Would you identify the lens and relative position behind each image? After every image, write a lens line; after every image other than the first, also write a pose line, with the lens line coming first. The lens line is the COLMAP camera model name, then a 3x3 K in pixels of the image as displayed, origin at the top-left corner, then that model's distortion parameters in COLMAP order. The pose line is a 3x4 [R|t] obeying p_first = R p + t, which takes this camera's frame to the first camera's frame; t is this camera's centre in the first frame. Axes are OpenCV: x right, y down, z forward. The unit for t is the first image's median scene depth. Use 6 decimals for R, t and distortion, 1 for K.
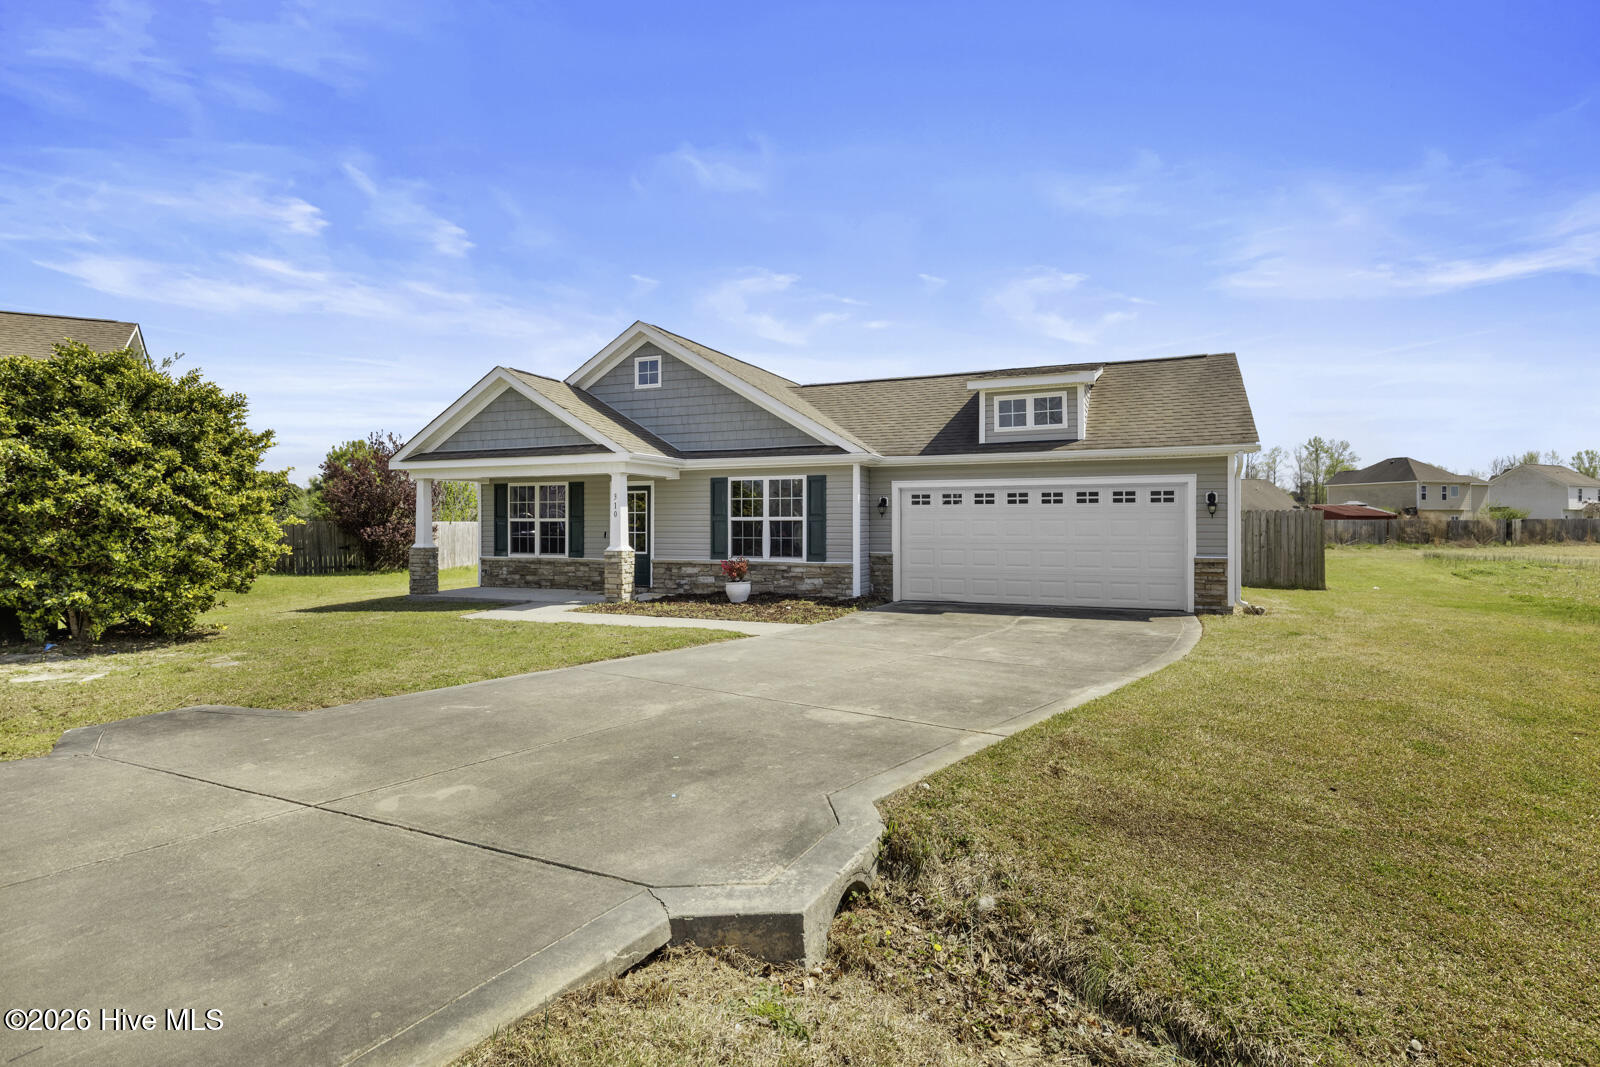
lens RADIAL K [[859.7, 0, 800.0], [0, 859.7, 533.5], [0, 0, 1]] dist [0.000004, 0.000004]
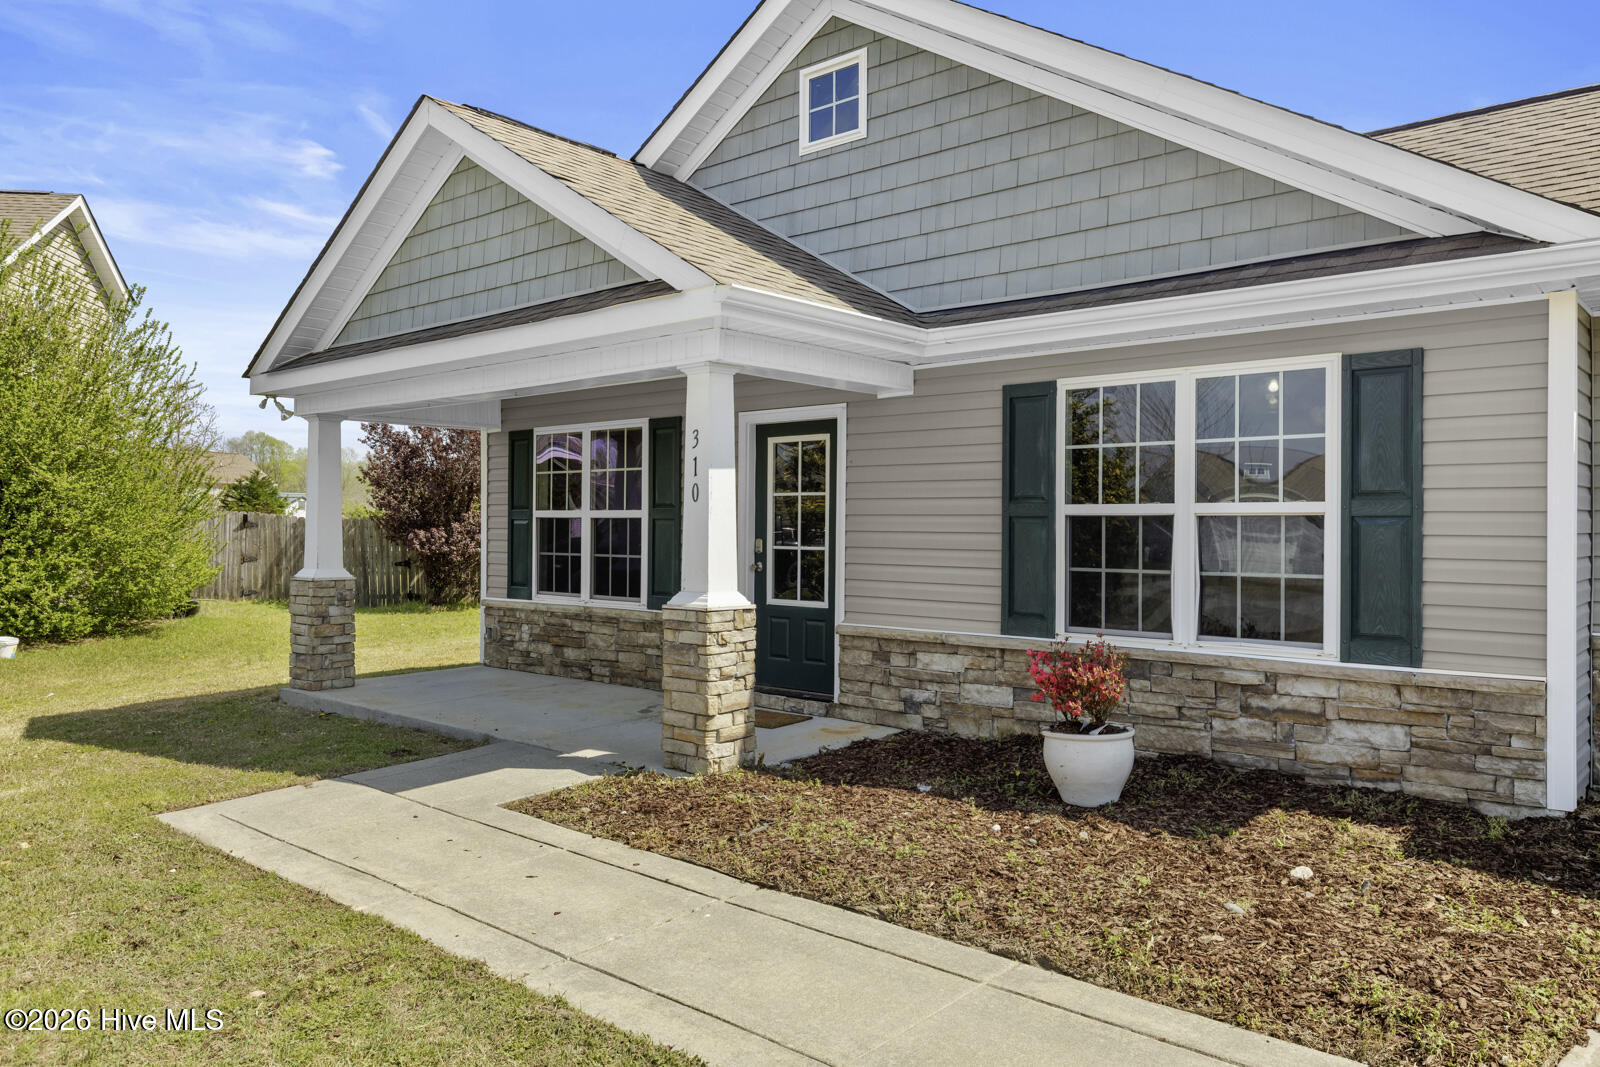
lens RADIAL K [[1142.5, 0, 798.1], [0, 1142.5, 524.1], [0, 0, 1]] dist [0.004659, 0.001378]
pose [[0.951008, 0.005487, -0.309117, -0.043246], [-0.010479, 0.999840, -0.014491, -0.004684], [0.308988, 0.017020, 0.950913, 0.561934]]
